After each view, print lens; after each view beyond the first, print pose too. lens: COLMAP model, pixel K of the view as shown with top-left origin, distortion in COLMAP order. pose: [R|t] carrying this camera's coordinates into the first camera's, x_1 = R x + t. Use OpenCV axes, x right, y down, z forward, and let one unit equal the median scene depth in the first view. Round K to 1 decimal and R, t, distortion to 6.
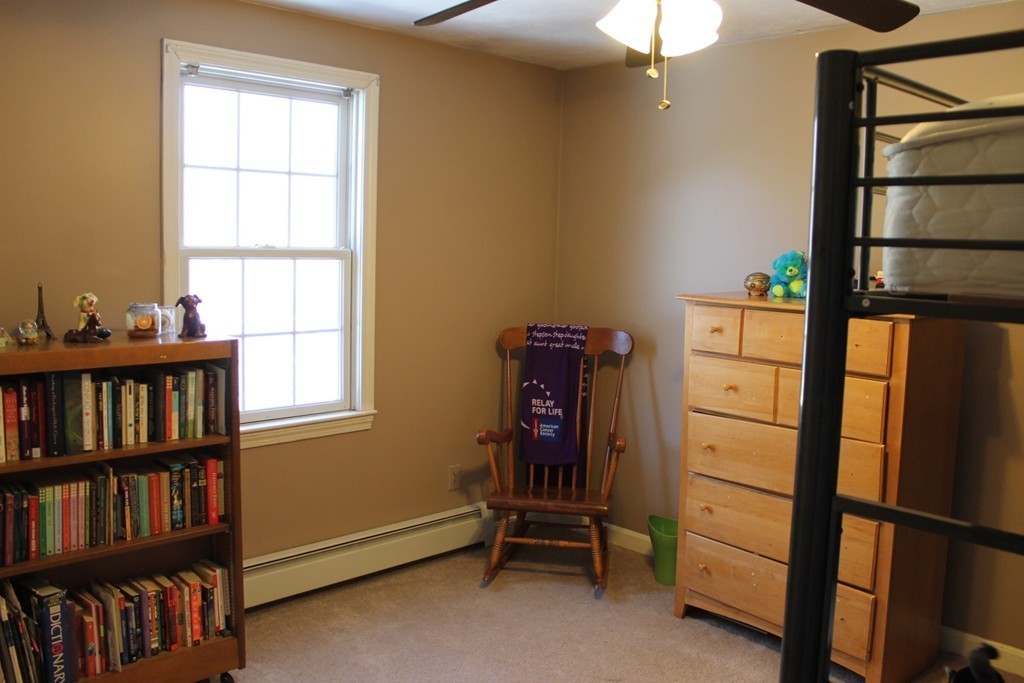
lens RADIAL K [[859.3, 0, 508.3], [0, 859.3, 332.1], [0, 0, 1]] dist [-0.170899, 0.157527]
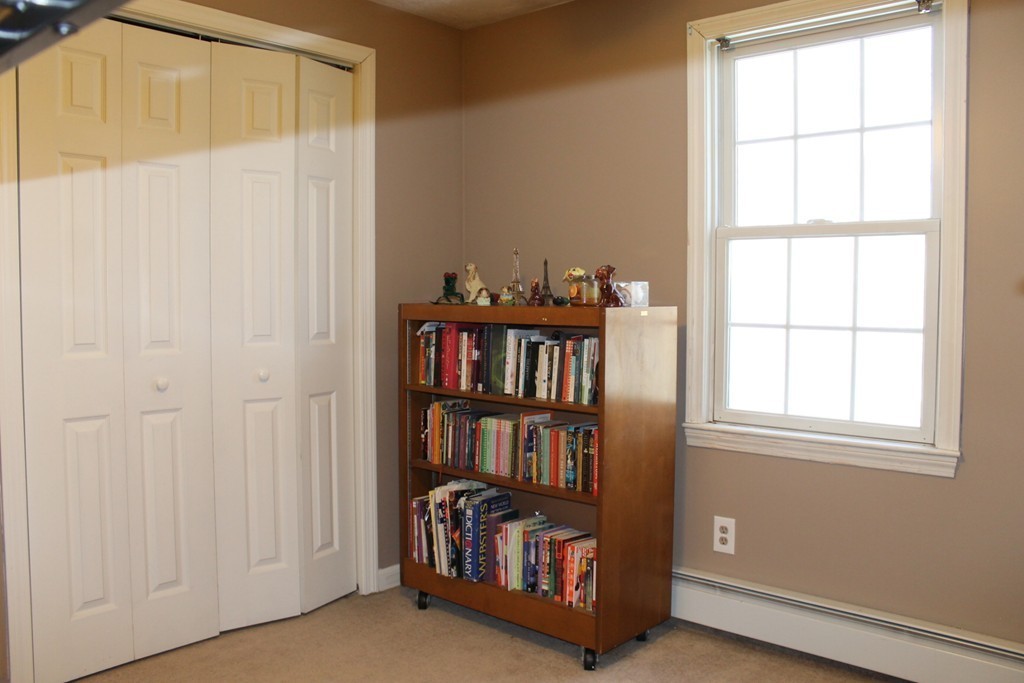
lens RADIAL K [[859.3, 0, 508.3], [0, 859.3, 332.1], [0, 0, 1]] dist [-0.170899, 0.157527]
pose [[0.089100, 0.030456, -0.995557, 0.666471], [-0.100032, 0.994752, 0.021479, 0.025662], [0.990987, 0.097674, 0.091680, 0.814596]]
